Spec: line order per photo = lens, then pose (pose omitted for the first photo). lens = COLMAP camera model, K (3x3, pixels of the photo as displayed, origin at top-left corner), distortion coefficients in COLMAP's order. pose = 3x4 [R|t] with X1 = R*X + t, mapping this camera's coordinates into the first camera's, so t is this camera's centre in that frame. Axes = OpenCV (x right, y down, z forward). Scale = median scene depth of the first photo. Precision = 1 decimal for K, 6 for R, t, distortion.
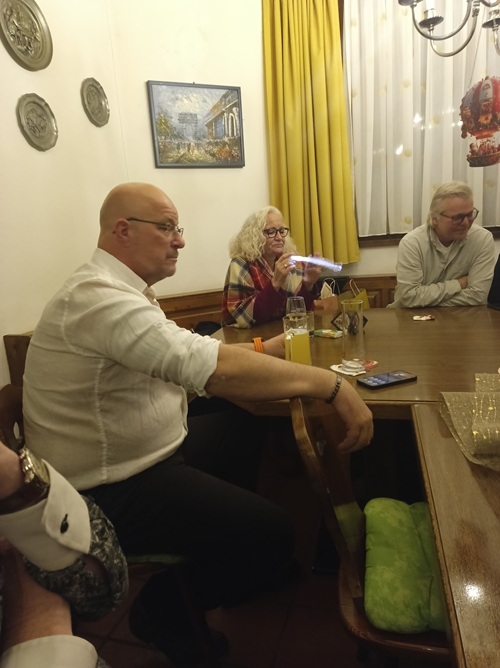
lens RADIAL K [[488.3, 0, 246.8], [0, 488.3, 331.6], [0, 0, 1]] dist [0.070538, -0.060959]
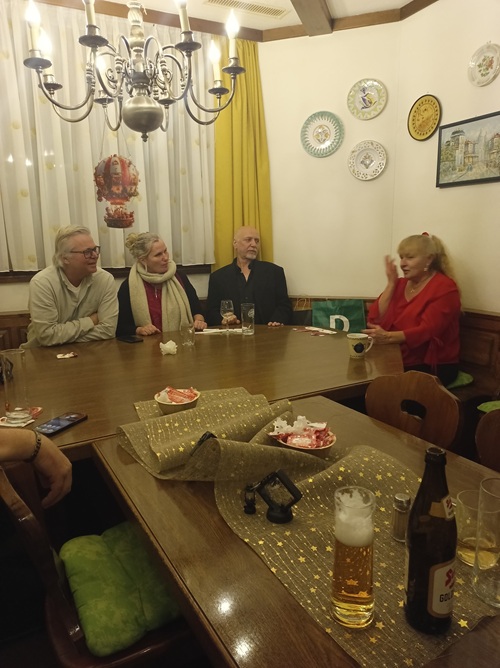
lens RADIAL K [[488.3, 0, 248.1], [0, 488.3, 334.1], [0, 0, 1]] dist [0.070538, -0.060959]
pose [[0.717131, -0.073856, 0.693014, -0.138847], [0.106828, 0.994267, -0.004585, -0.043737], [-0.688702, 0.077321, 0.720910, -0.039662]]
